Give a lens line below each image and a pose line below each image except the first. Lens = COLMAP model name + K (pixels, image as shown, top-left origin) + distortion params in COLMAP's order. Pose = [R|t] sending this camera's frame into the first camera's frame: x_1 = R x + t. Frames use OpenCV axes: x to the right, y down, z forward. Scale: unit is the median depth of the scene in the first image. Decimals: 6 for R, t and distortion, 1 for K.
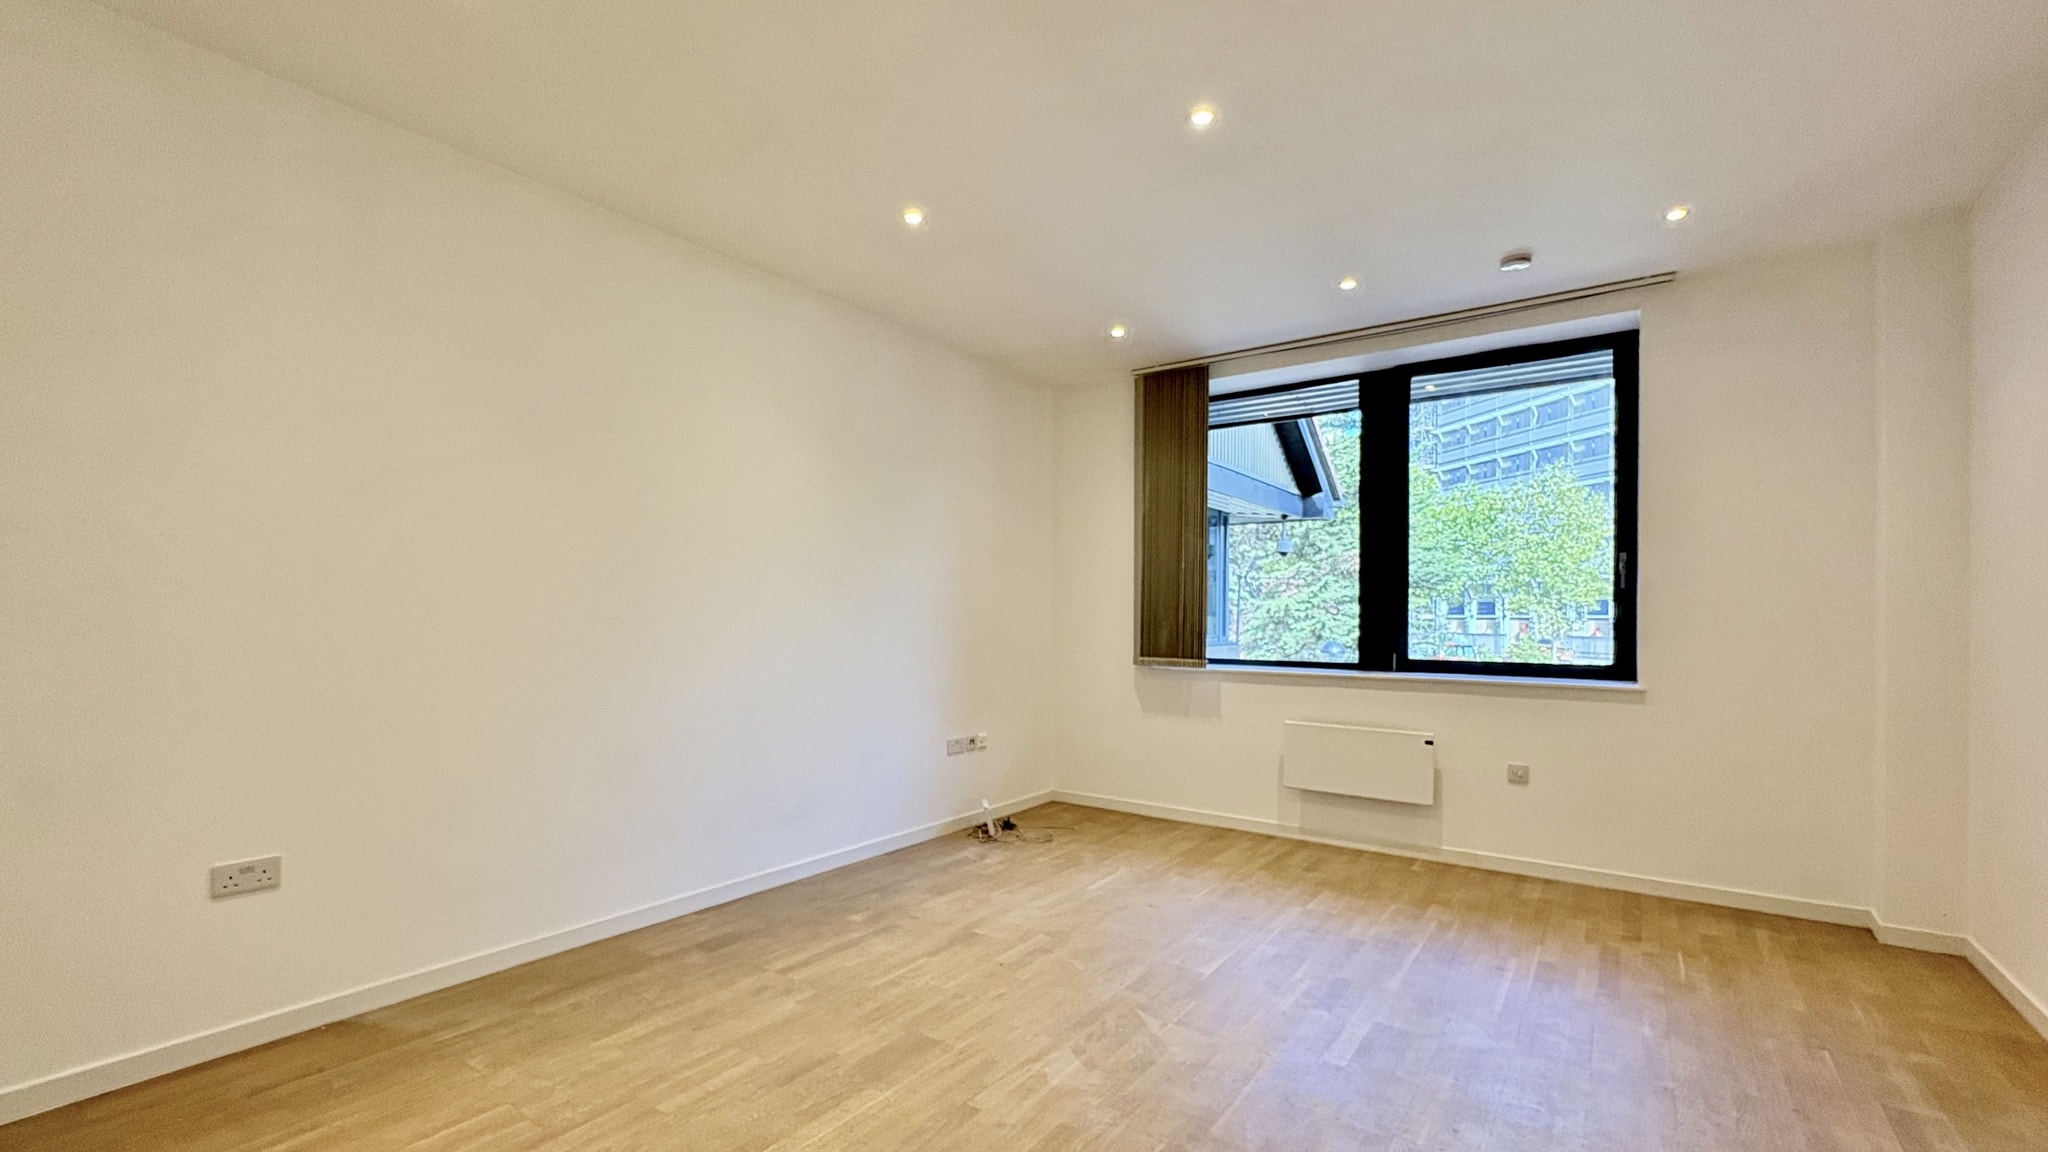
lens RADIAL K [[858.1, 0, 1027.3], [0, 858.1, 610.3], [0, 0, 1]] dist [0.000196, -0.000107]
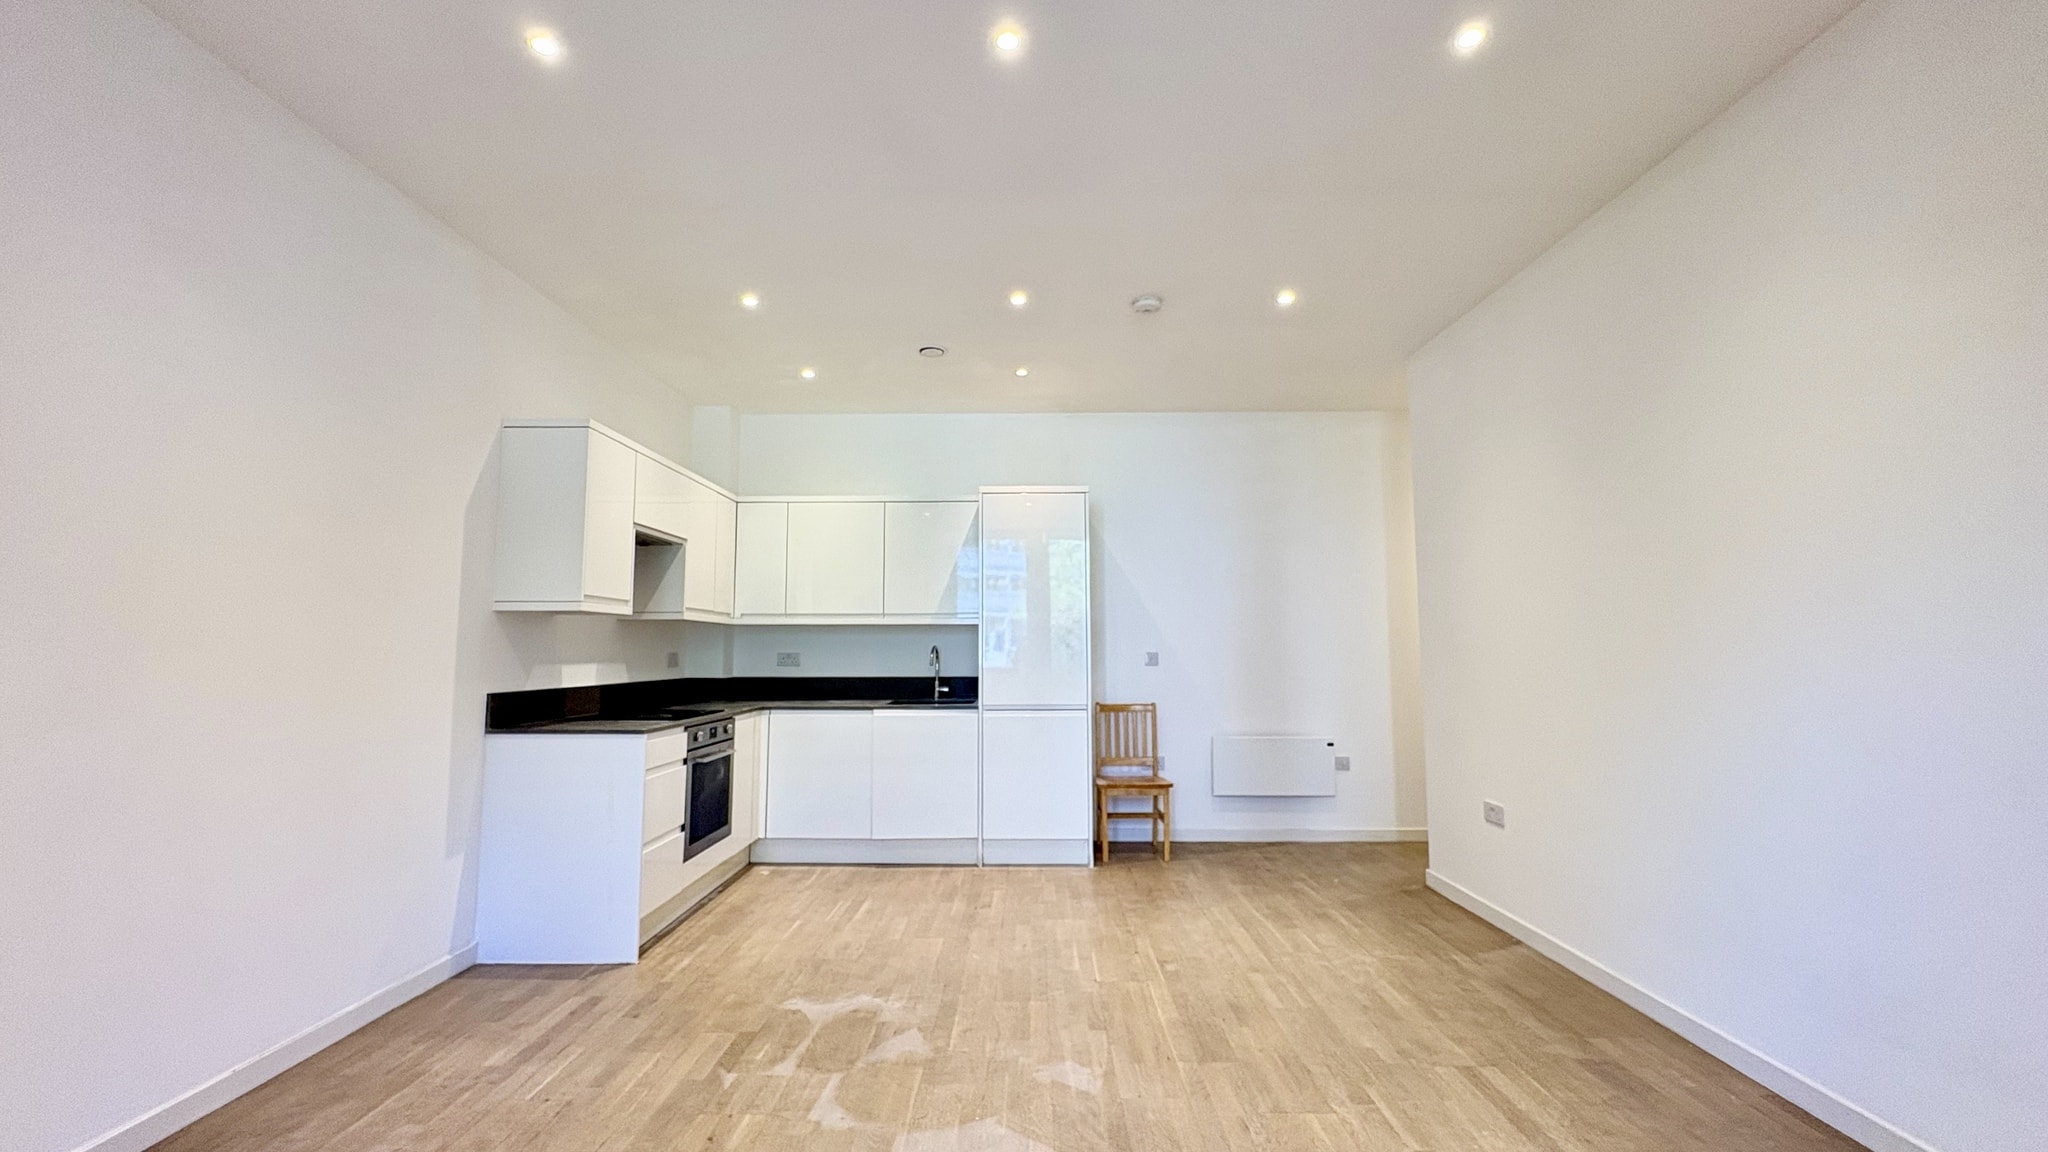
lens RADIAL K [[834.3, 0, 1032.9], [0, 834.3, 590.7], [0, 0, 1]] dist [0.000172, -0.000044]
pose [[-0.815931, -0.049882, -0.575993, 0.436219], [-0.003040, 0.996627, -0.082004, 0.019850], [0.578141, -0.065158, -0.813331, 1.146143]]
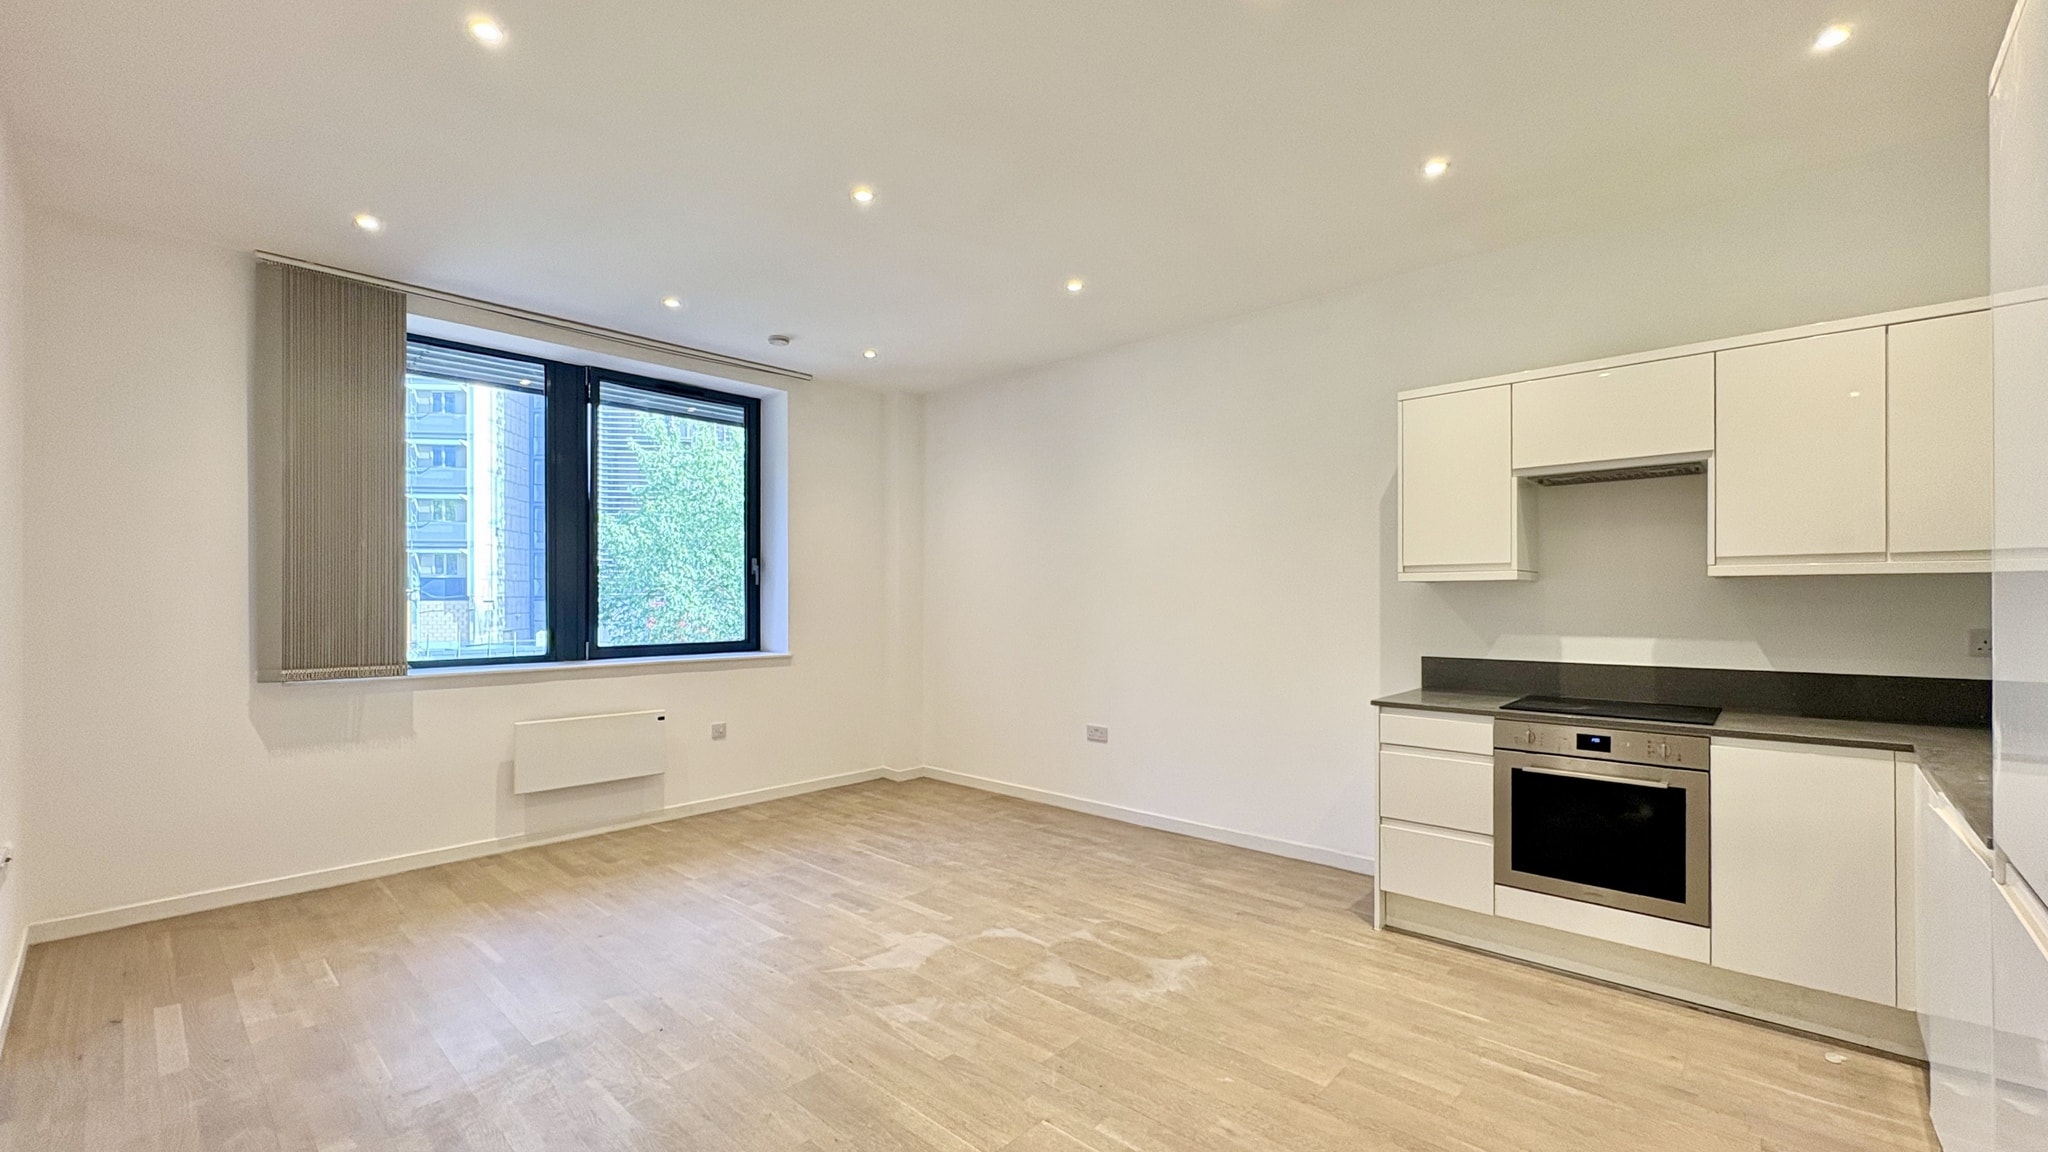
lens RADIAL K [[834.3, 0, 1032.9], [0, 834.3, 590.7], [0, 0, 1]] dist [0.000172, -0.000044]
pose [[0.123476, 0.001829, 0.992346, -0.652037], [-0.004610, 0.999989, -0.001269, -0.017252], [-0.992337, -0.004418, 0.123483, 0.436637]]
